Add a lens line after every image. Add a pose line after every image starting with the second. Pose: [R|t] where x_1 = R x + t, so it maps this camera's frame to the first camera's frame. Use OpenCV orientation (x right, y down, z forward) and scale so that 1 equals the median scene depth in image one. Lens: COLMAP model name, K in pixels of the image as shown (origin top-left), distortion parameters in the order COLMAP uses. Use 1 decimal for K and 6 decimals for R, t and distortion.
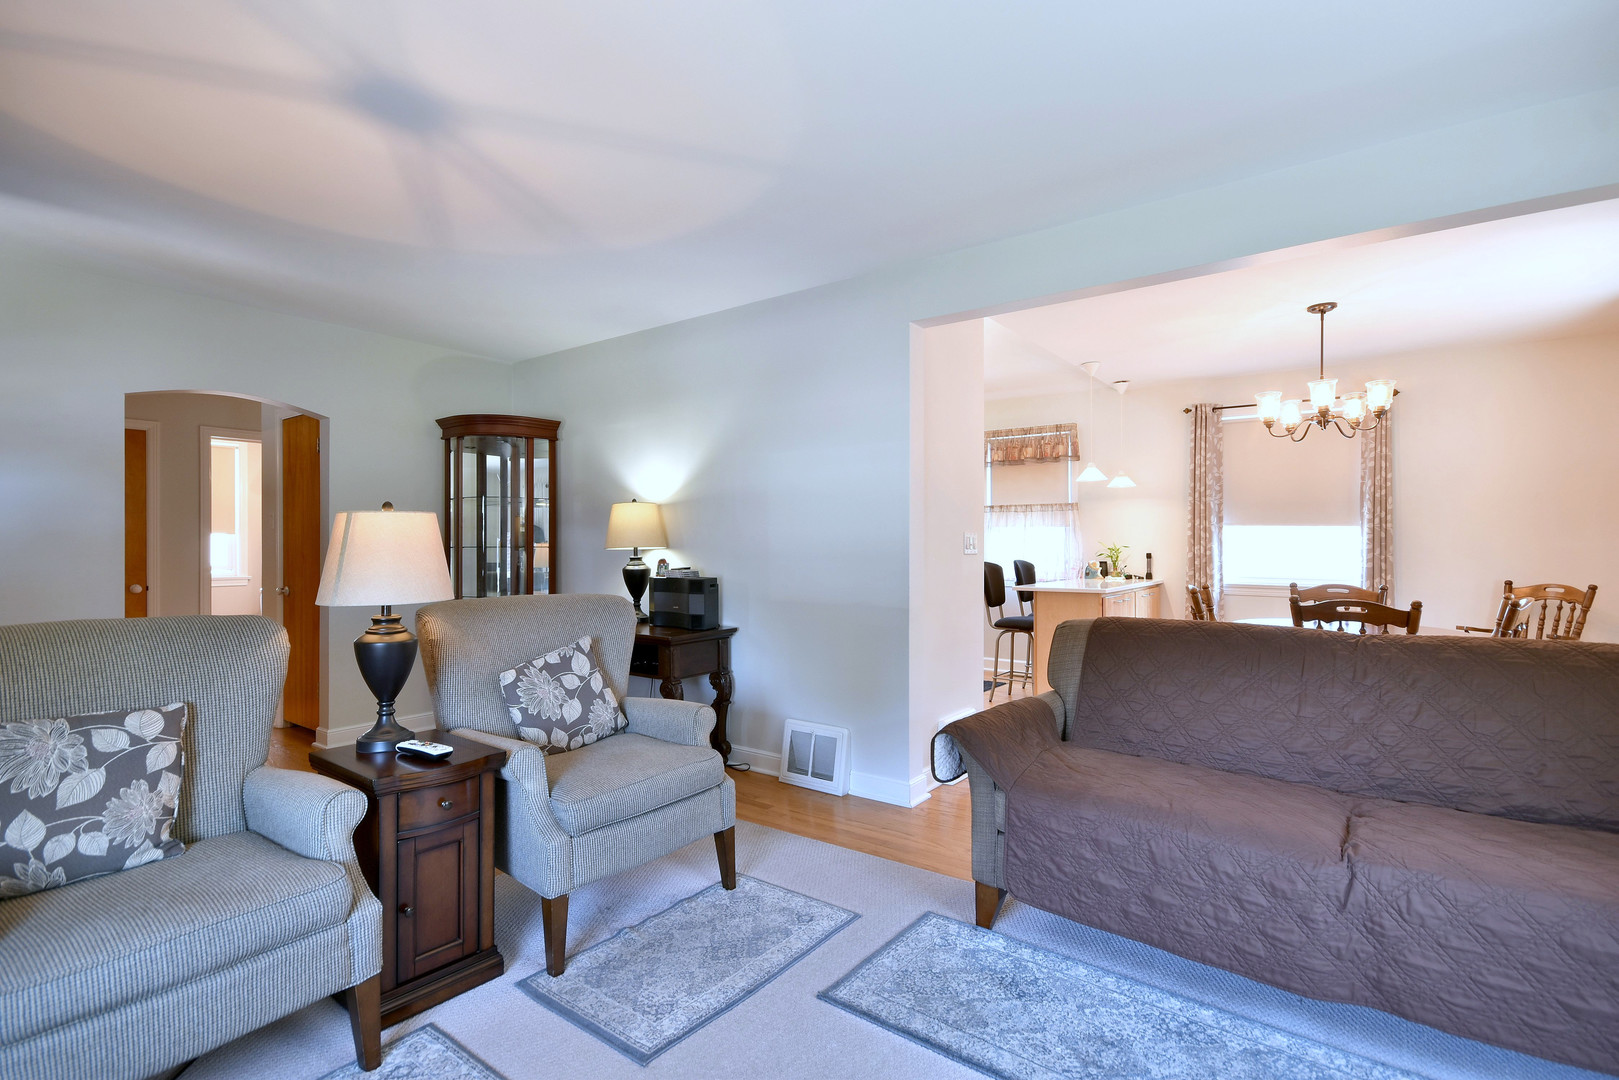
lens RADIAL K [[780.7, 0, 805.6], [0, 780.7, 547.9], [0, 0, 1]] dist [0.029577, -0.014946]
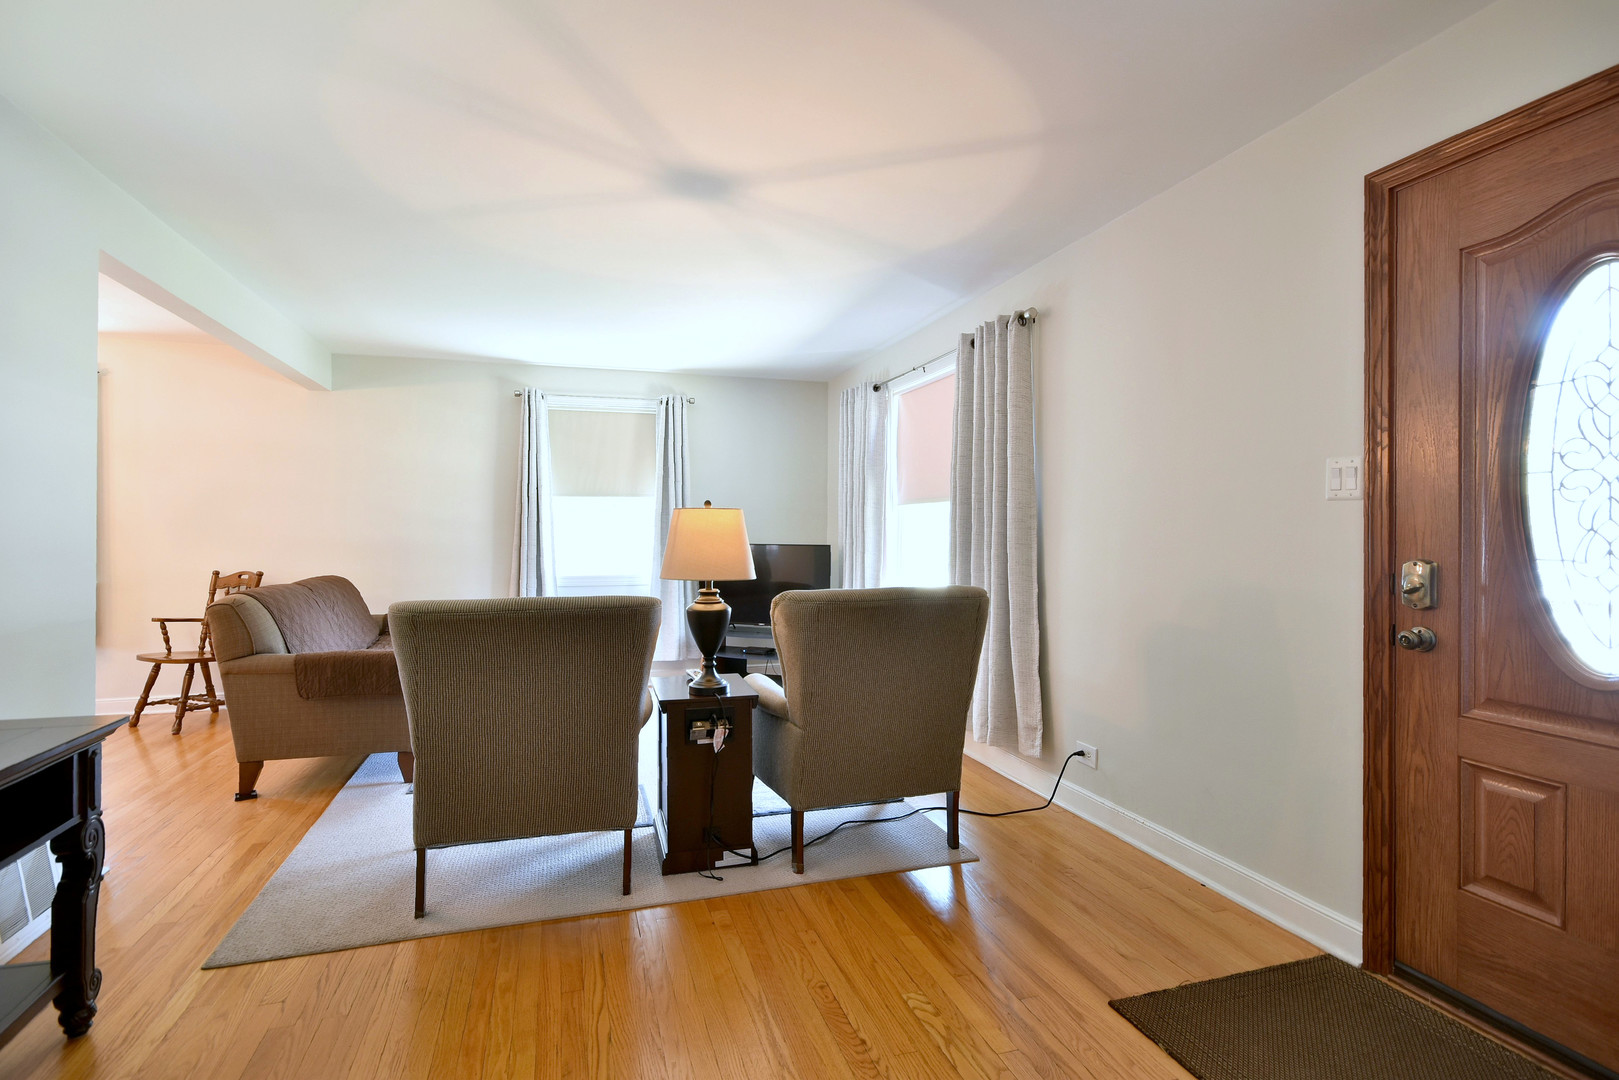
lens RADIAL K [[790.6, 0, 816.4], [0, 790.6, 539.1], [0, 0, 1]] dist [-0.004106, 0.000027]
pose [[-0.819631, -0.002814, 0.572885, -0.524490], [0.005531, 0.999902, 0.012825, -0.004676], [-0.572866, 0.013681, -0.819535, 0.727382]]
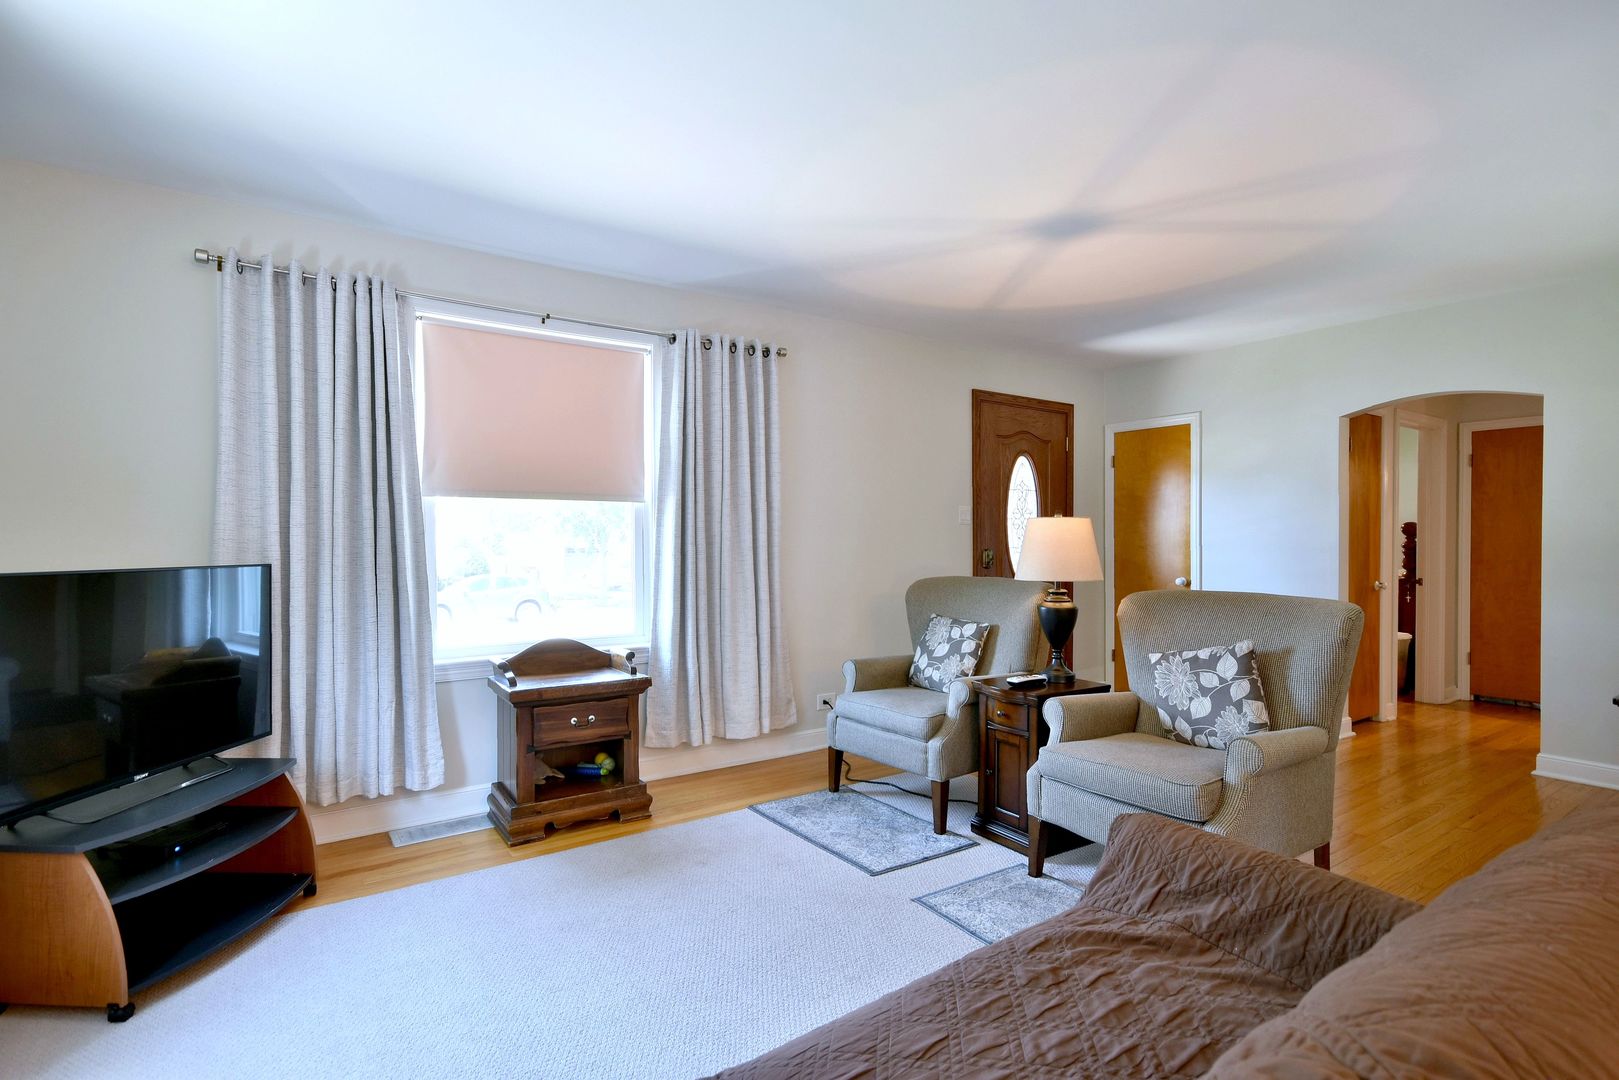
lens RADIAL K [[790.6, 0, 816.4], [0, 790.6, 539.1], [0, 0, 1]] dist [-0.004106, 0.000027]
pose [[-0.309949, -0.001025, -0.950753, 0.365951], [-0.005778, 0.999983, 0.000806, -0.002641], [0.950736, 0.005743, -0.309949, 0.379236]]
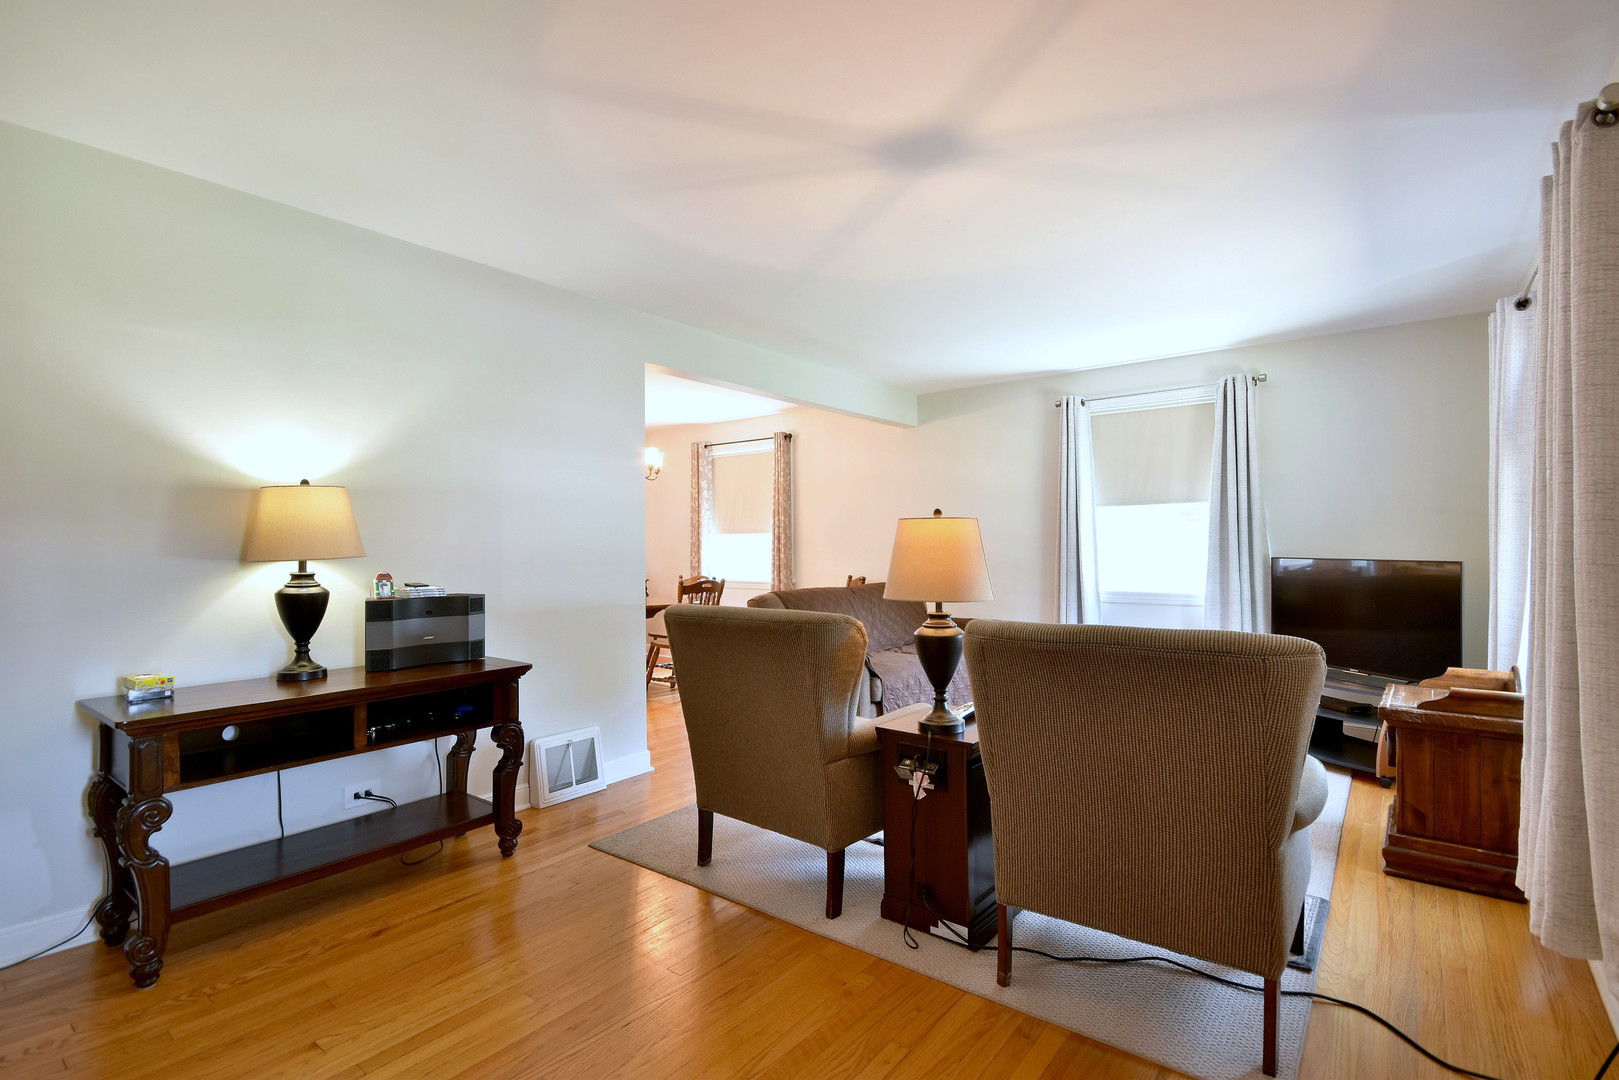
lens RADIAL K [[770.3, 0, 818.3], [0, 770.3, 547.9], [0, 0, 1]] dist [-0.002842, -0.000762]
pose [[0.010701, -0.002007, 0.999941, -0.604115], [0.012637, 0.999918, 0.001872, -0.003438], [-0.999863, 0.012616, 0.010725, 0.426977]]
